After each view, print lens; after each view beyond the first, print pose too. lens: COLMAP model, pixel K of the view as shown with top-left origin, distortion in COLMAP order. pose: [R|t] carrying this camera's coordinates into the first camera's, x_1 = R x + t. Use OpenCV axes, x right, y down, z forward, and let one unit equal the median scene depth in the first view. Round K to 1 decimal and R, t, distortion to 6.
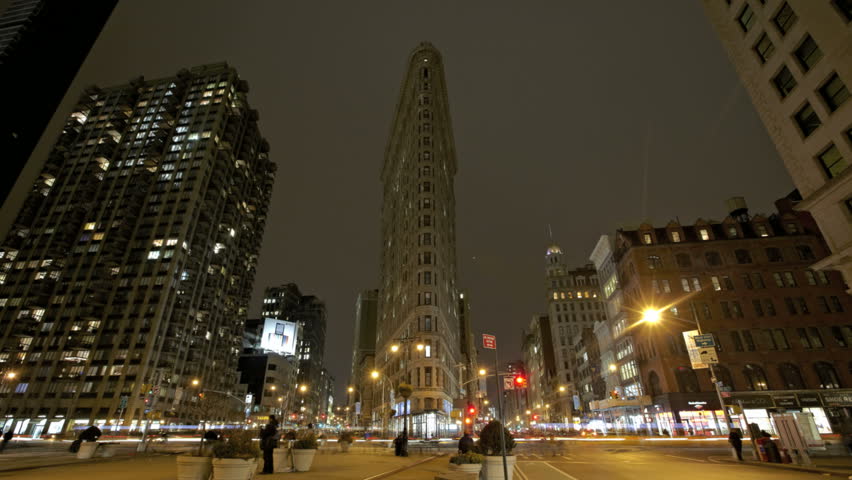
lens RADIAL K [[389.5, 0, 426.0], [0, 389.5, 240.0], [0, 0, 1]] dist [-0.000355, 0.000034]
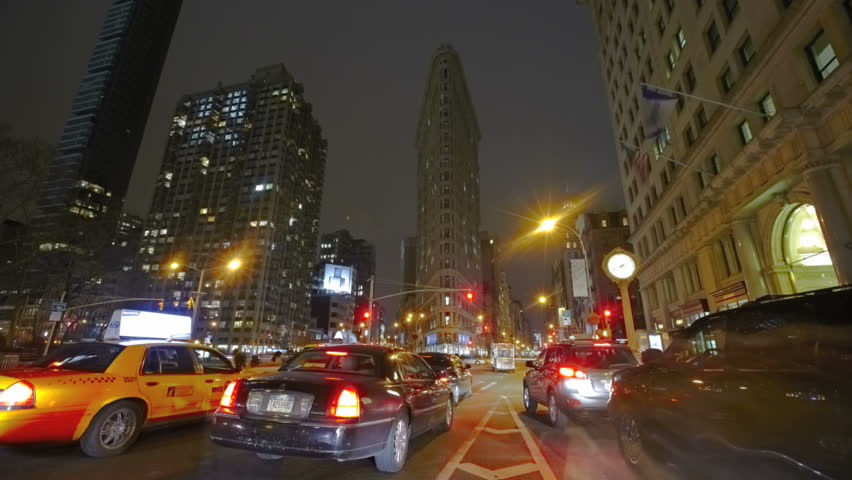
lens RADIAL K [[384.1, 0, 431.8], [0, 384.1, 223.8], [0, 0, 1]] dist [-0.000192, 0.000152]
pose [[0.995004, -0.022124, -0.097354, 0.062544], [0.034404, 0.991391, 0.126332, -0.118755], [0.093721, -0.129050, 0.987199, -0.239316]]
